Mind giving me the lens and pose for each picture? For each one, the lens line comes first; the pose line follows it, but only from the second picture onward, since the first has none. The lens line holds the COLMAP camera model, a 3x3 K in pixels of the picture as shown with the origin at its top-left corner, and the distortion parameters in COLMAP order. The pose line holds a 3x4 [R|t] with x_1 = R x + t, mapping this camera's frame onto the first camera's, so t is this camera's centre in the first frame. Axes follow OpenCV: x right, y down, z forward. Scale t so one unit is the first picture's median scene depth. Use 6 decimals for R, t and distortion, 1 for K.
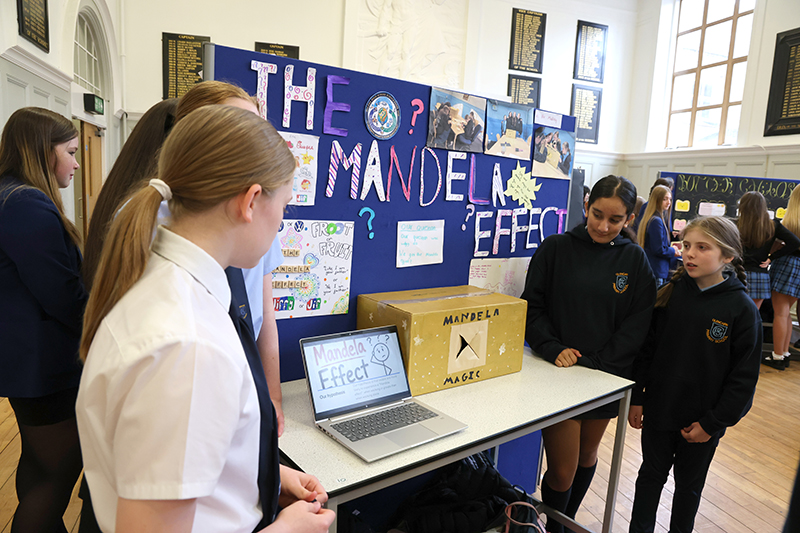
lens RADIAL K [[542.6, 0, 404.4], [0, 542.6, 269.8], [0, 0, 1]] dist [-0.102144, 0.069781]
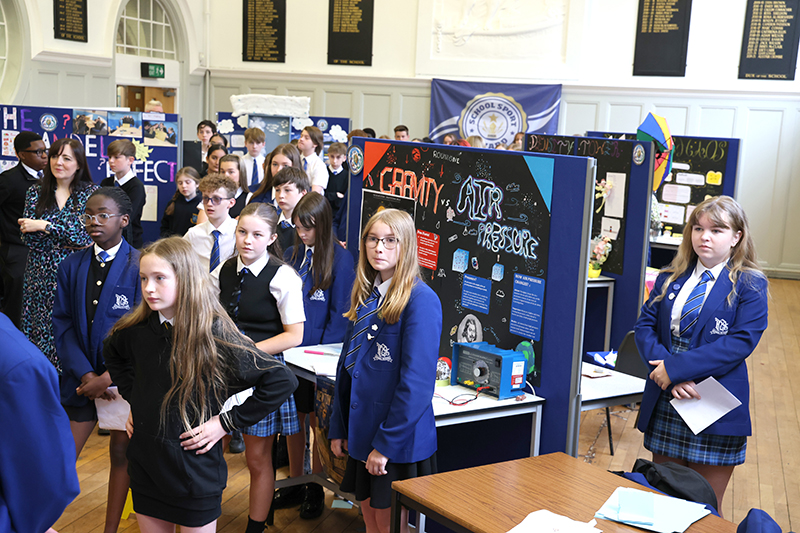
lens RADIAL K [[1131.5, 0, 415.7], [0, 1131.5, 269.1], [0, 0, 1]] dist [0.136113, 0.097827]
pose [[0.837562, 0.063399, -0.542651, 3.566337], [-0.083838, 0.996395, -0.012991, 0.270614], [0.539871, 0.056376, 0.839858, -2.109871]]
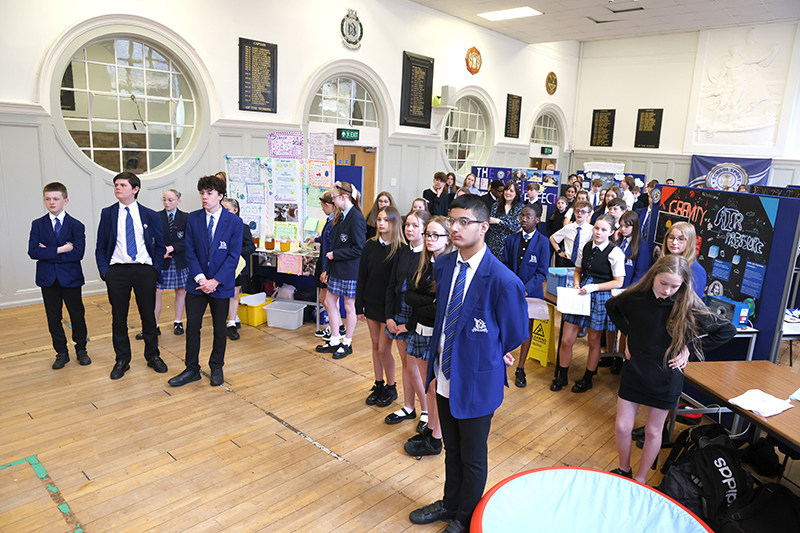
lens RADIAL K [[542.6, 0, 404.4], [0, 542.6, 269.8], [0, 0, 1]] dist [-0.102144, 0.069781]
pose [[0.502092, 0.151771, -0.851392, 3.520601], [-0.150008, 0.984841, 0.087096, 0.284766], [0.851705, 0.083985, 0.517248, -2.154418]]
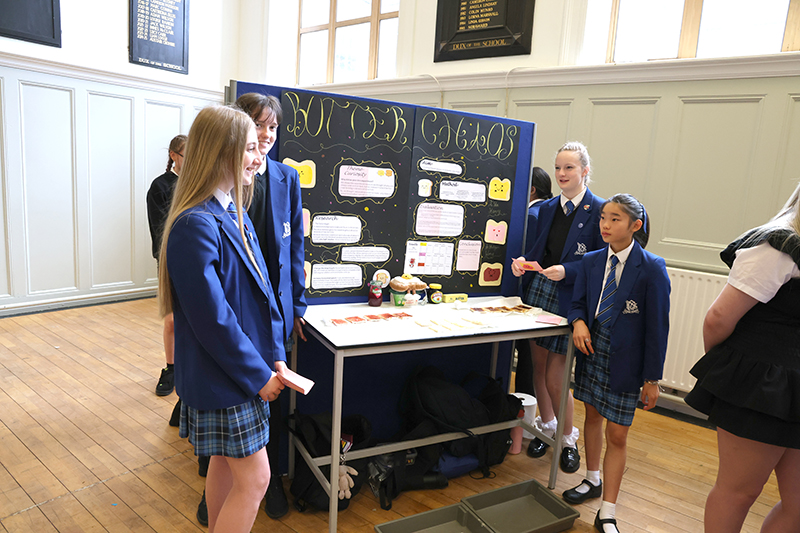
lens RADIAL K [[542.6, 0, 404.4], [0, 542.6, 269.8], [0, 0, 1]] dist [-0.102144, 0.069781]
pose [[0.826122, -0.091559, 0.556003, 0.993375], [0.063322, 0.995545, 0.069854, -0.201317], [-0.559922, -0.022501, 0.828240, 1.718441]]
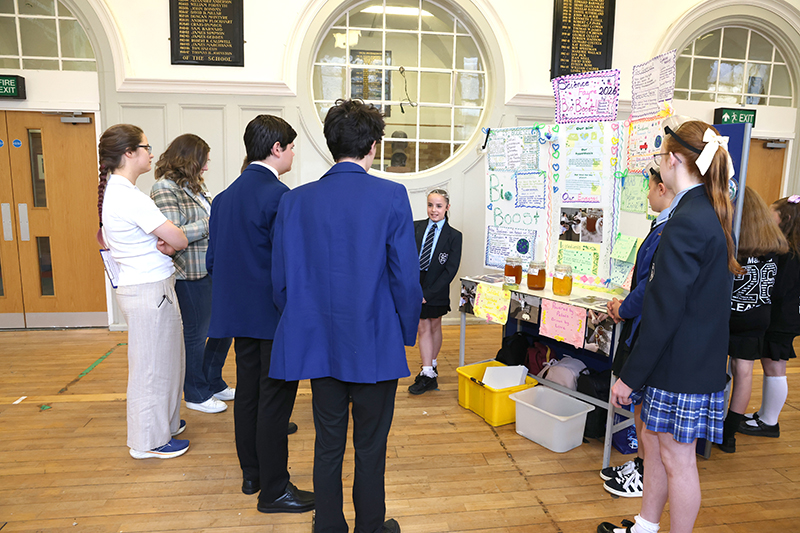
lens RADIAL K [[542.6, 0, 404.4], [0, 542.6, 269.8], [0, 0, 1]] dist [-0.102144, 0.069781]
pose [[-0.148899, 0.104646, -0.983300, 2.282290], [-0.177016, 0.975502, 0.130621, 0.346255], [0.972880, 0.193509, -0.126727, -1.484806]]
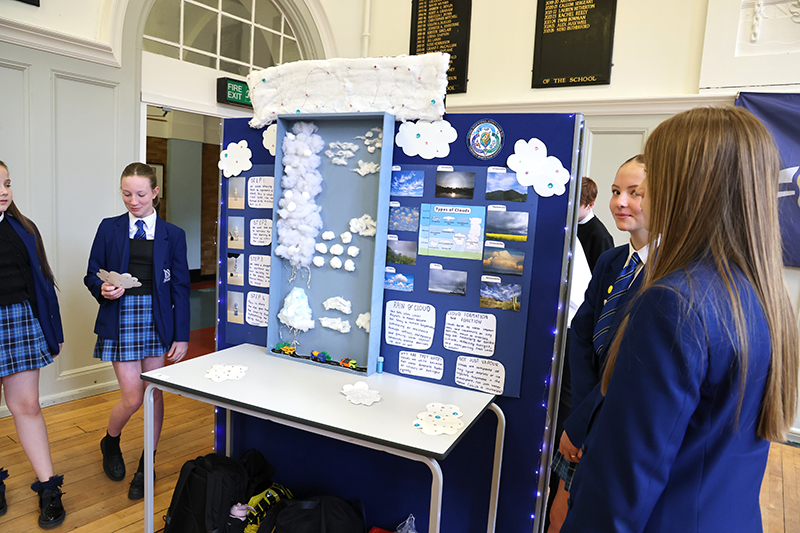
lens RADIAL K [[542.6, 0, 404.4], [0, 542.6, 269.8], [0, 0, 1]] dist [-0.102144, 0.069781]
pose [[0.613515, 0.083258, -0.785282, 0.352210], [-0.147023, 0.989082, -0.009999, -0.307979], [0.775876, 0.121589, 0.619058, 2.164345]]
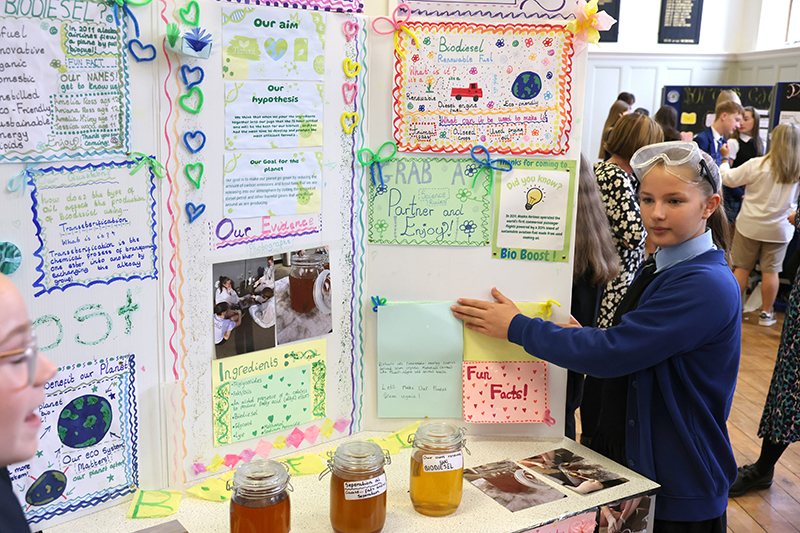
lens RADIAL K [[857.6, 0, 413.3], [0, 857.6, 266.8], [0, 0, 1]] dist [0.089297, 0.006446]
pose [[0.979082, 0.010108, -0.203216, 0.956110], [-0.001405, 0.999077, 0.042926, 0.256431], [0.203462, -0.041743, 0.978193, -2.056577]]
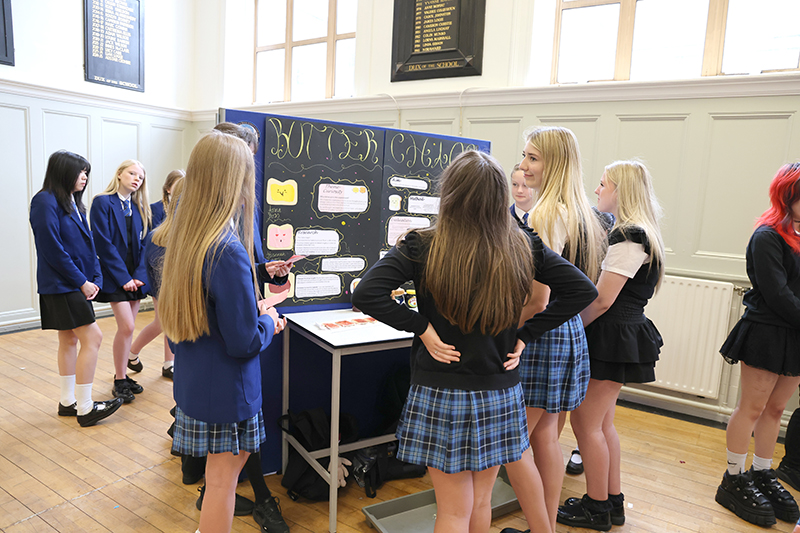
lens RADIAL K [[550.4, 0, 405.2], [0, 550.4, 269.9], [0, 0, 1]] dist [-0.103585, 0.072274]
pose [[0.767055, -0.102718, 0.633306, 0.867520], [0.087843, 0.994619, 0.054926, -0.204094], [-0.635540, 0.013500, 0.771950, 1.643696]]
